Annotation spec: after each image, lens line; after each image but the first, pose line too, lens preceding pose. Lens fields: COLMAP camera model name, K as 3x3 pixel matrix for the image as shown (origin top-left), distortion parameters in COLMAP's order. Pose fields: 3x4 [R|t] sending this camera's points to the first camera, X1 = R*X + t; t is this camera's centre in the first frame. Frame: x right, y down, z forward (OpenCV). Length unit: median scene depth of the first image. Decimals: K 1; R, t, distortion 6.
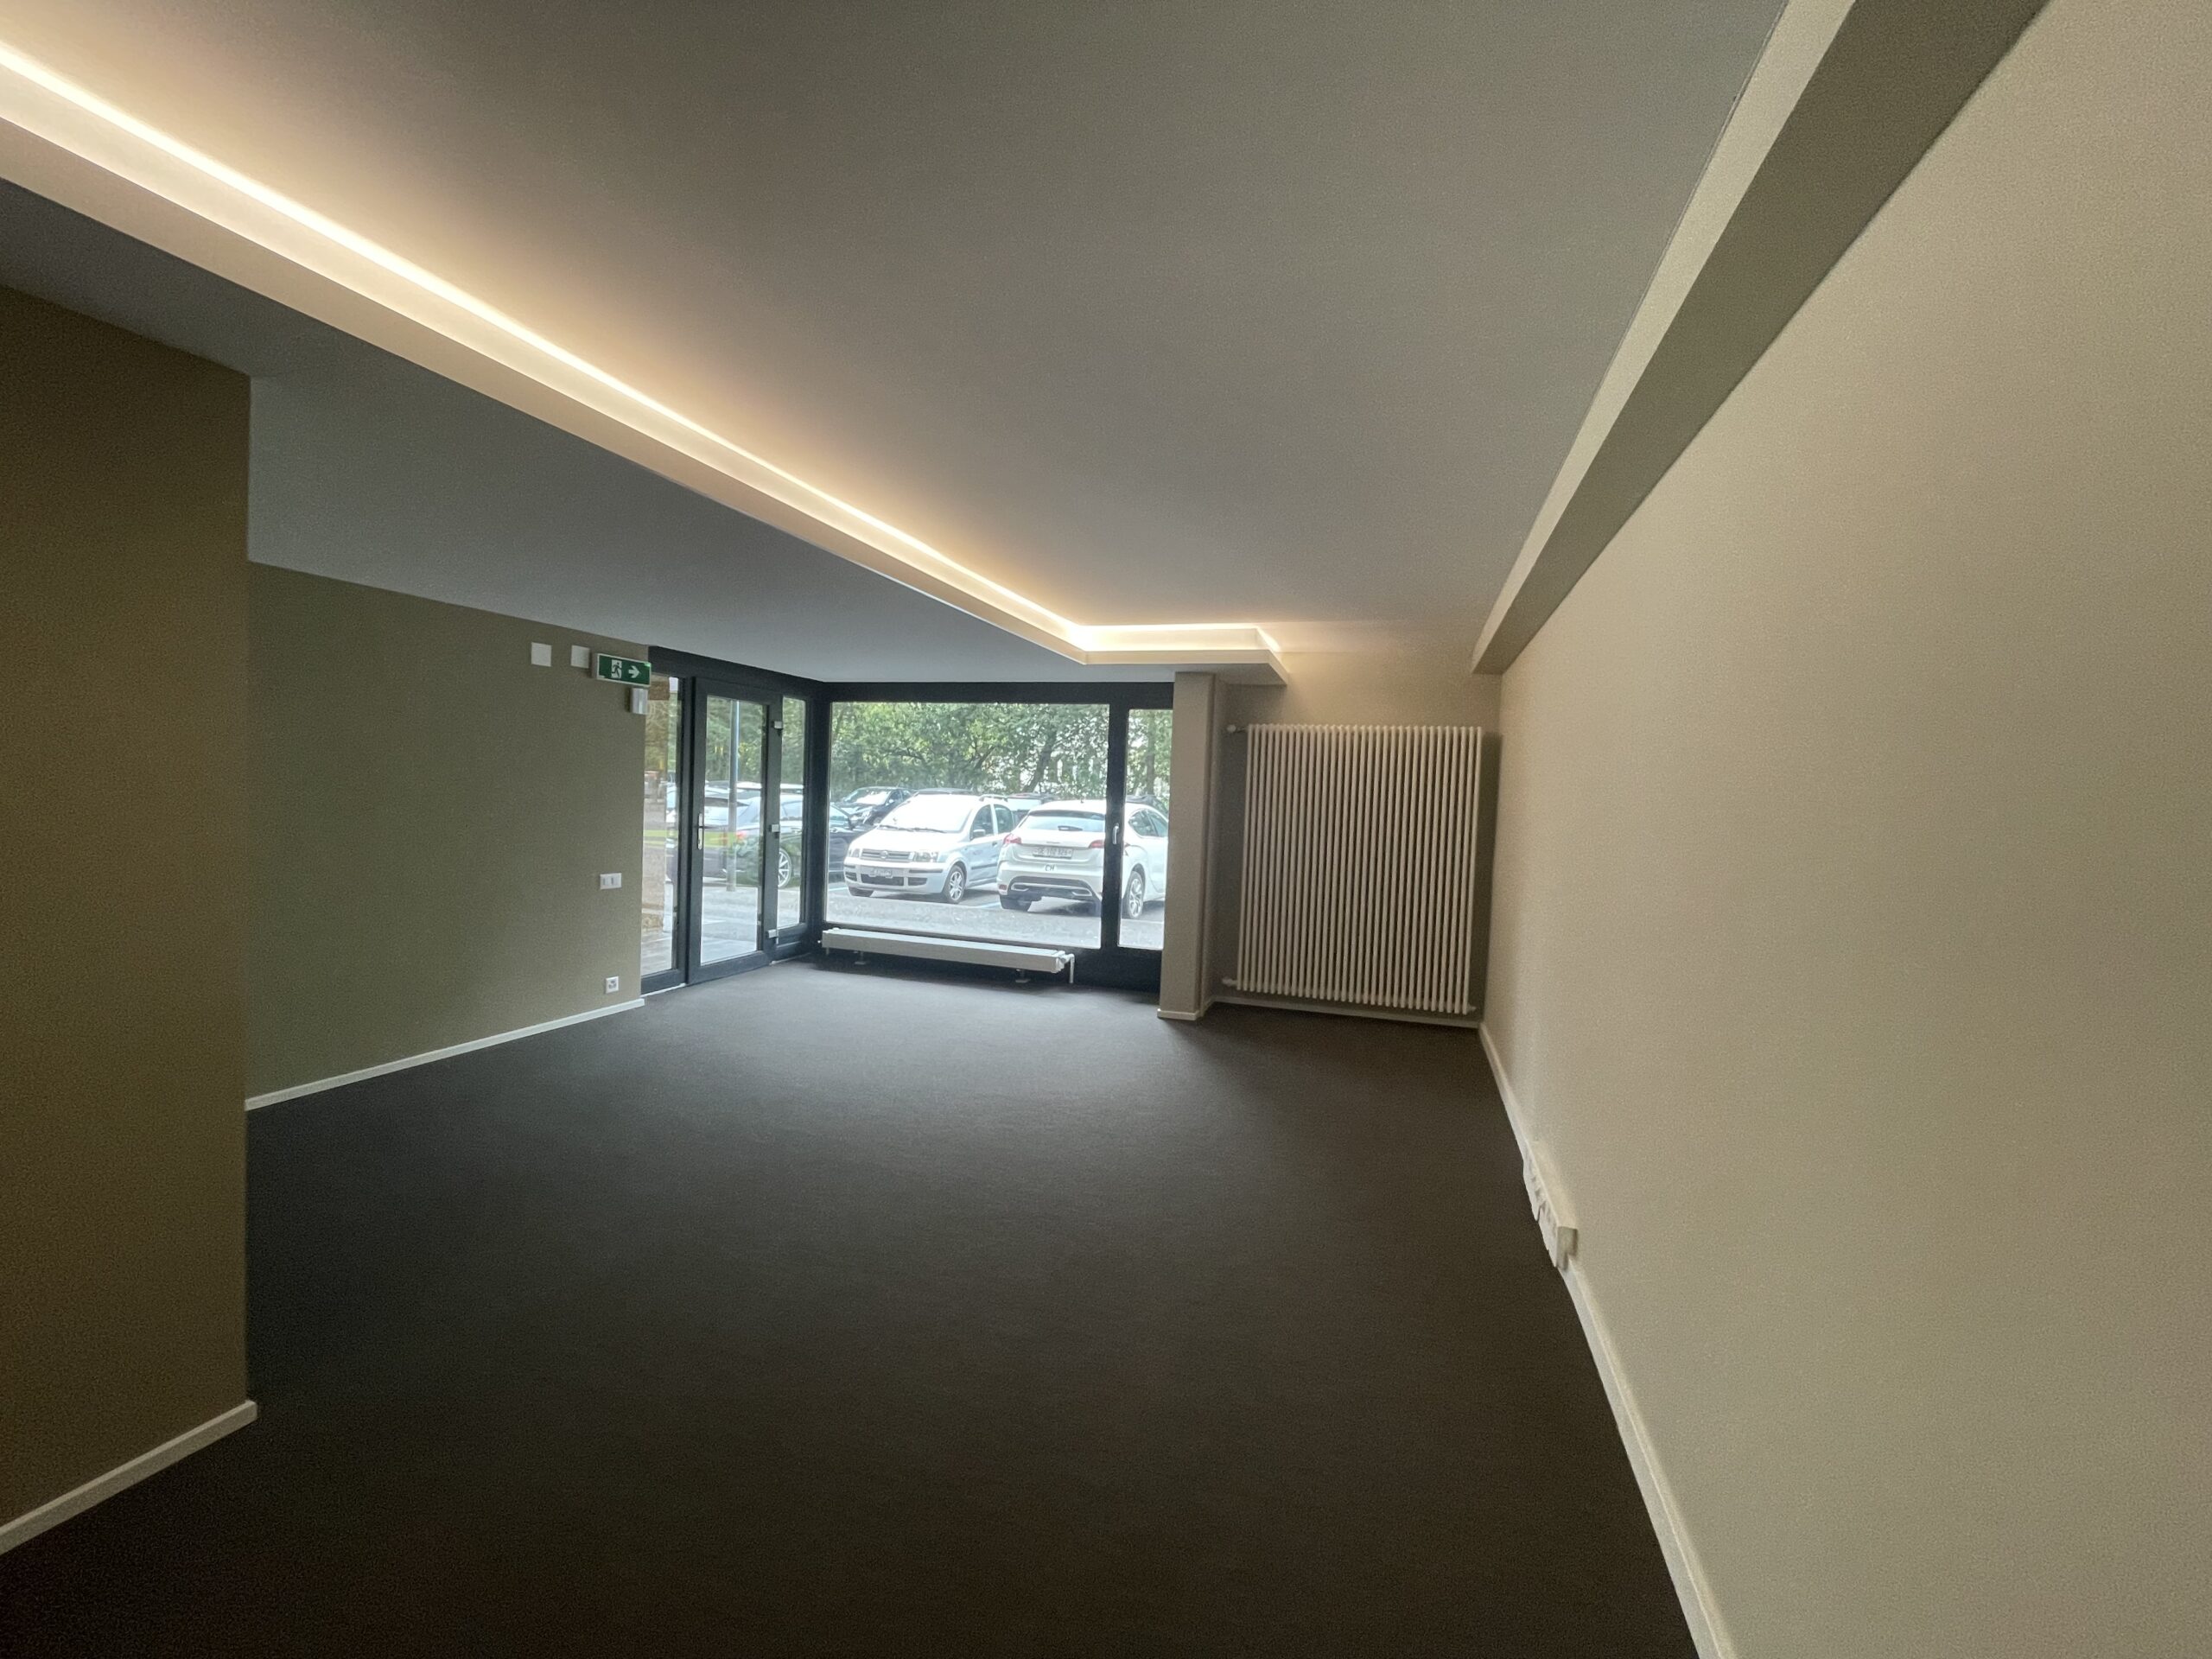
lens RADIAL K [[887.5, 0, 1103.2], [0, 887.5, 822.3], [0, 0, 1]] dist [0.000307, -0.000085]
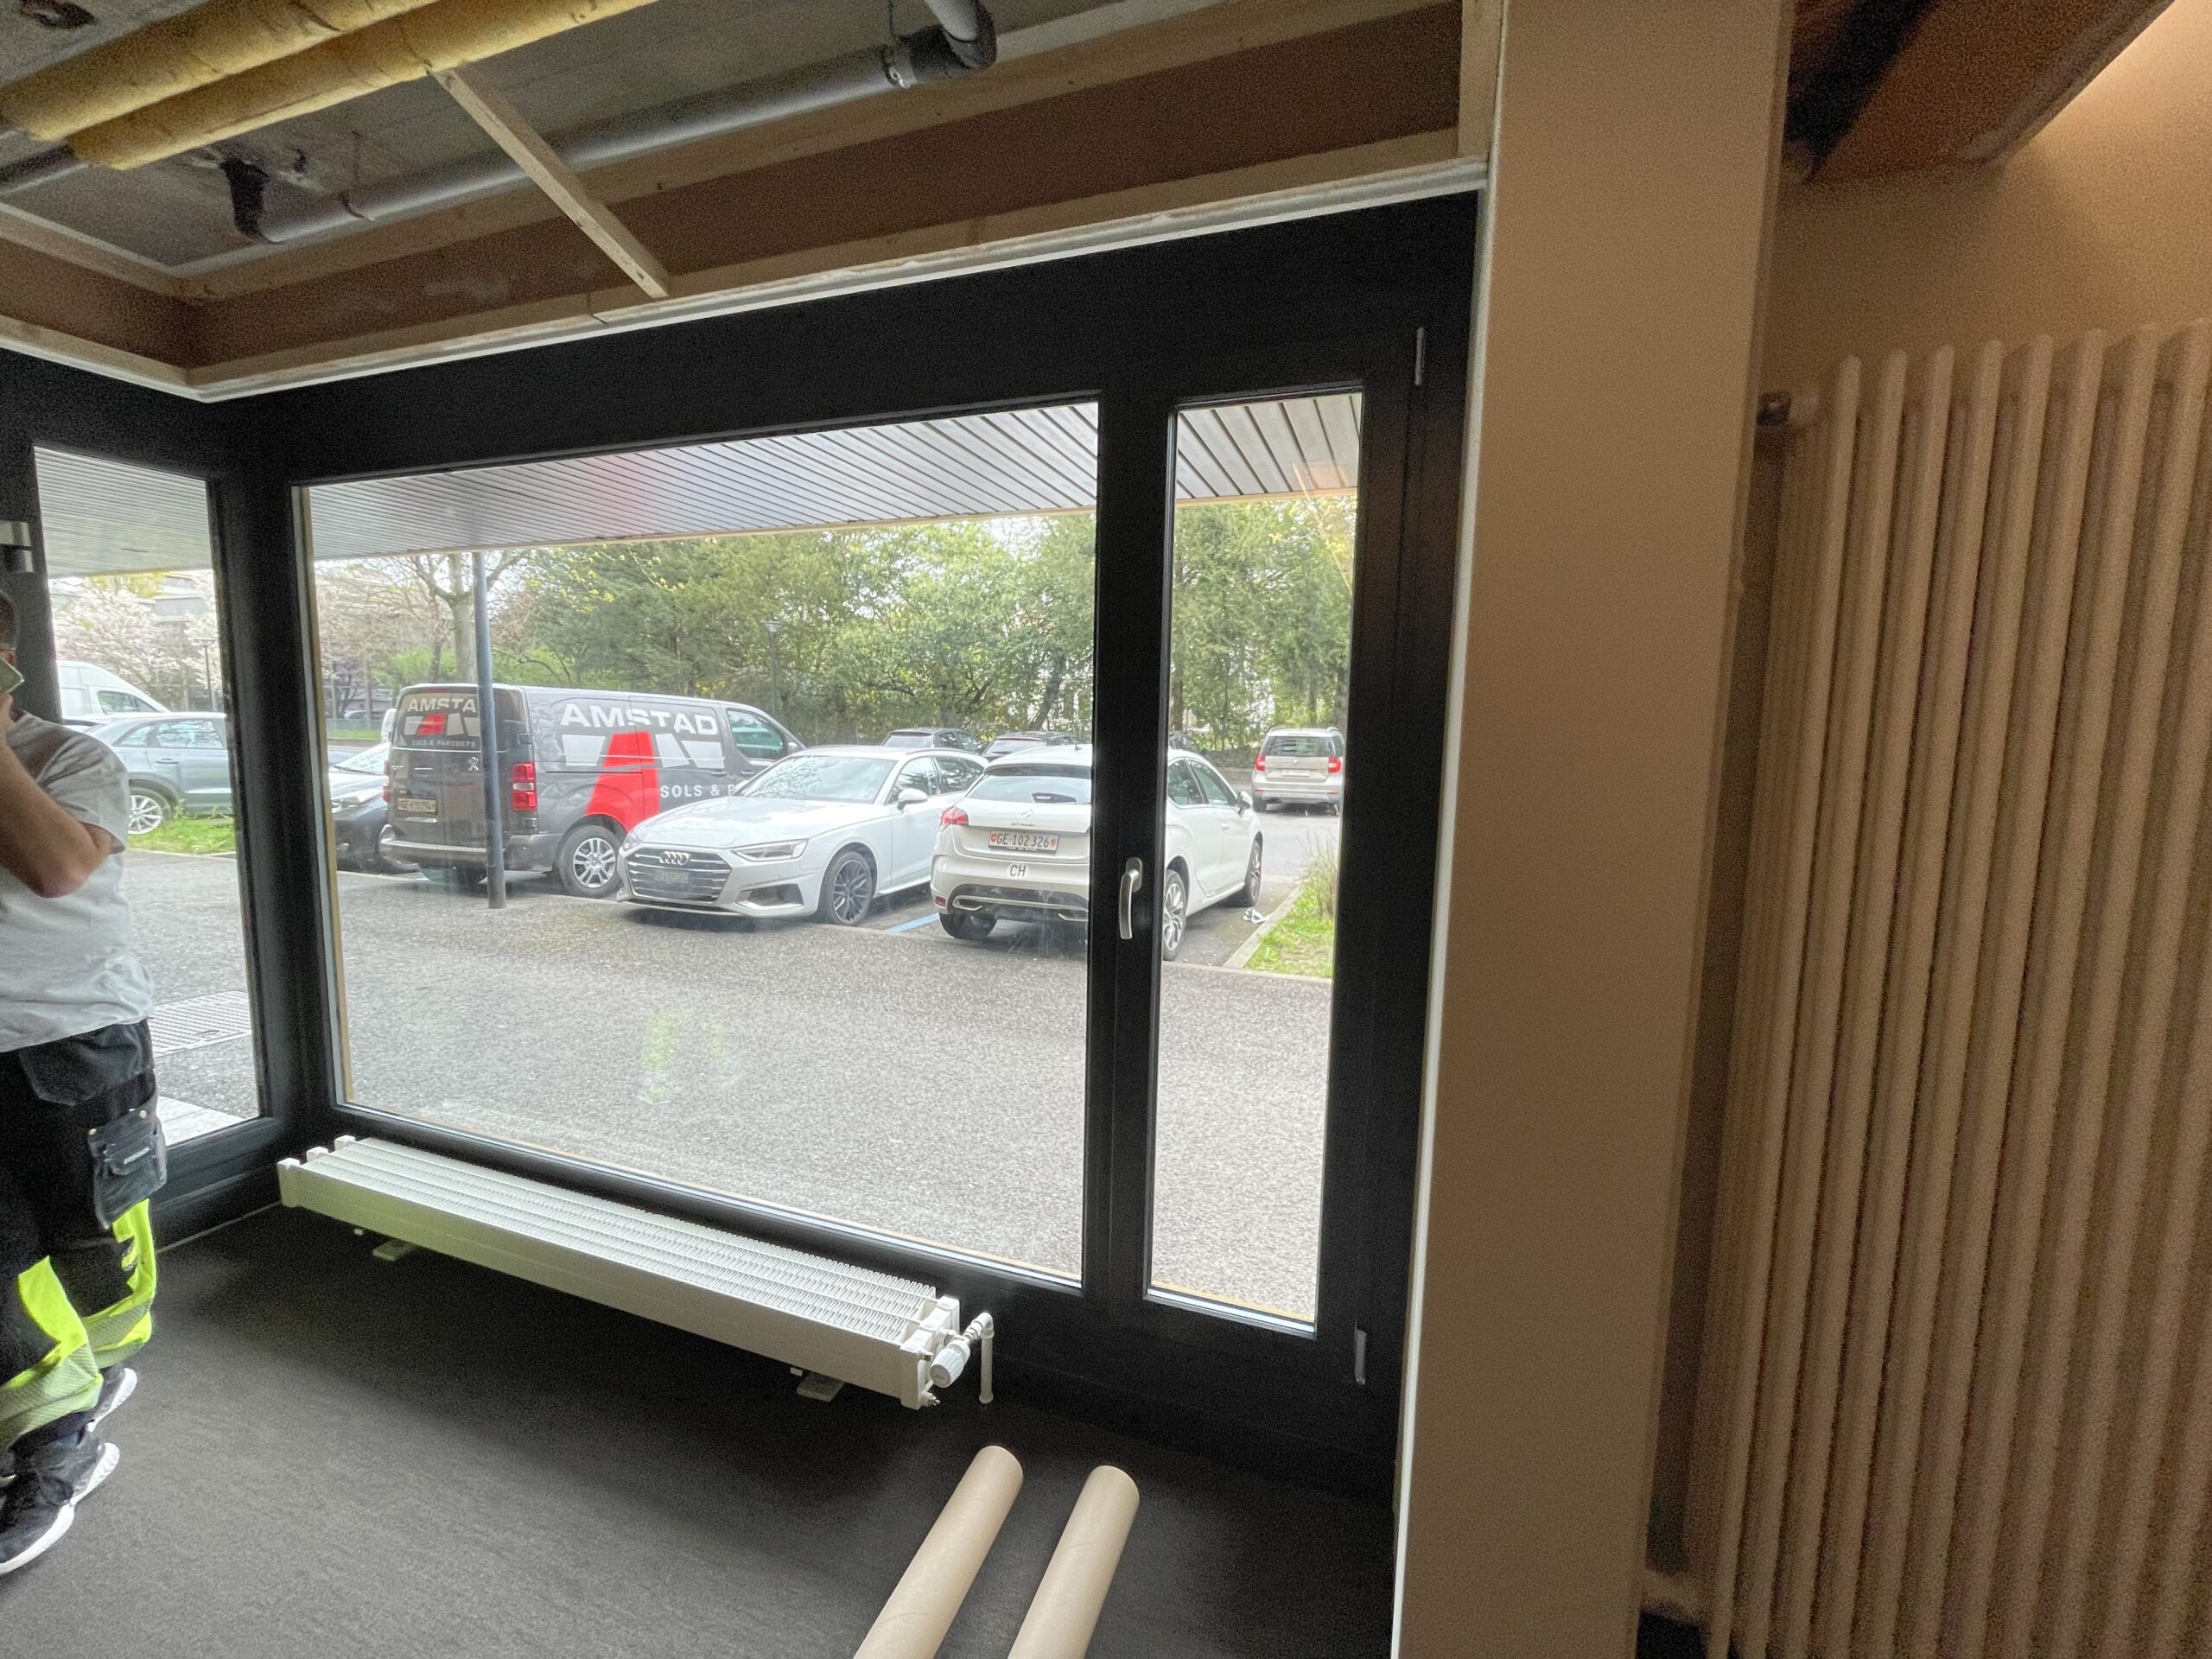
lens RADIAL K [[887.5, 0, 1103.2], [0, 887.5, 822.3], [0, 0, 1]] dist [0.000307, -0.000085]
pose [[0.999487, -0.020026, -0.025006, 0.007506], [0.021796, 0.997121, 0.072627, -0.016913], [0.023479, -0.073135, 0.997046, 0.433953]]
